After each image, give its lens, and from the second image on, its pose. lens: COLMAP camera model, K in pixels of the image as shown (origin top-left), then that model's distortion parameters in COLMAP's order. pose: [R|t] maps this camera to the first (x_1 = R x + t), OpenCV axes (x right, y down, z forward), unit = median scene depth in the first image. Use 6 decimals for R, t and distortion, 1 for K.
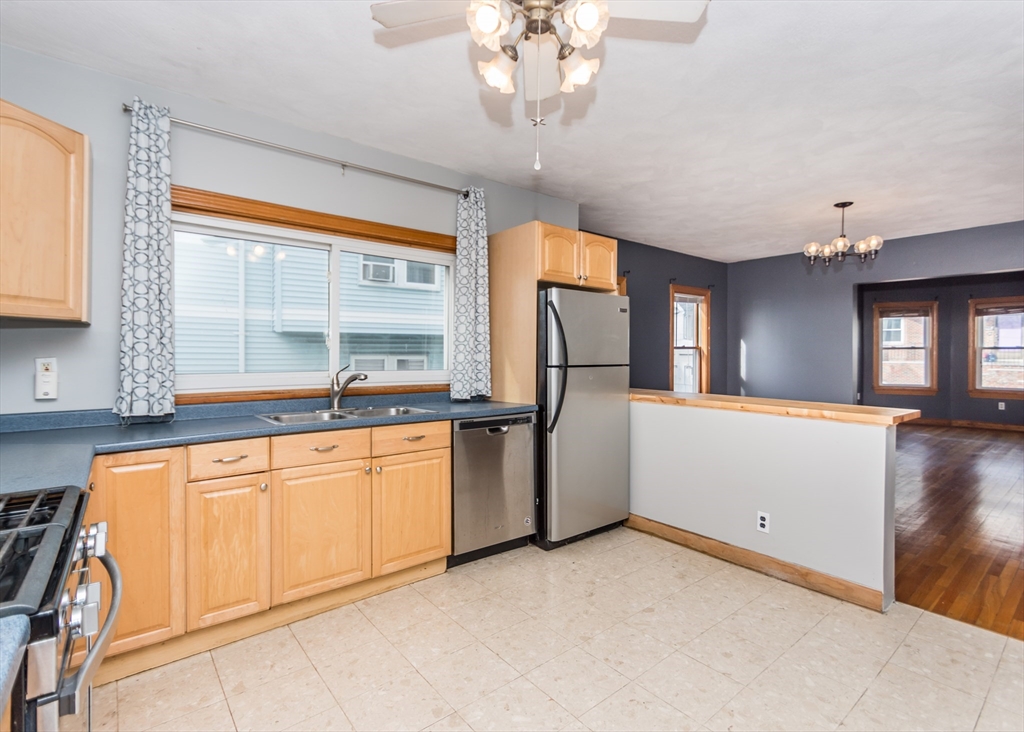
lens RADIAL K [[490.8, 0, 524.0], [0, 490.8, 366.4], [0, 0, 1]] dist [0.004341, -0.000097]
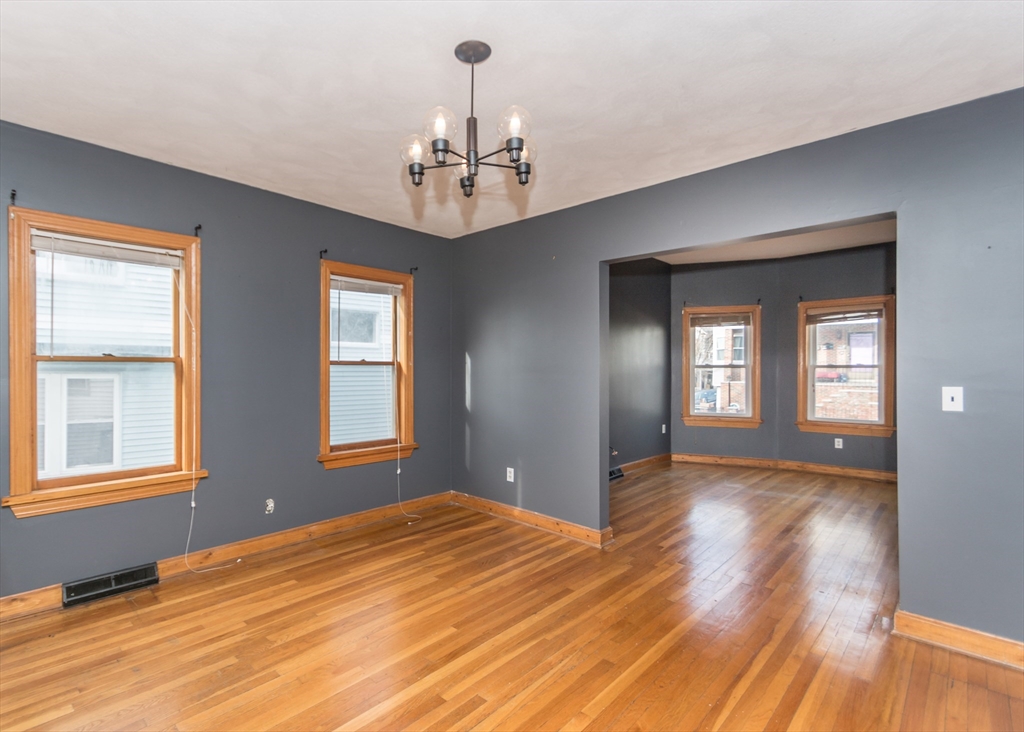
lens RADIAL K [[479.0, 0, 475.8], [0, 479.0, 379.2], [0, 0, 1]] dist [0.030057, 0.000067]
pose [[0.995576, 0.002083, 0.093932, 0.341123], [-0.001367, 0.999970, -0.007689, -0.011214], [-0.093946, 0.007526, 0.995549, 0.304166]]
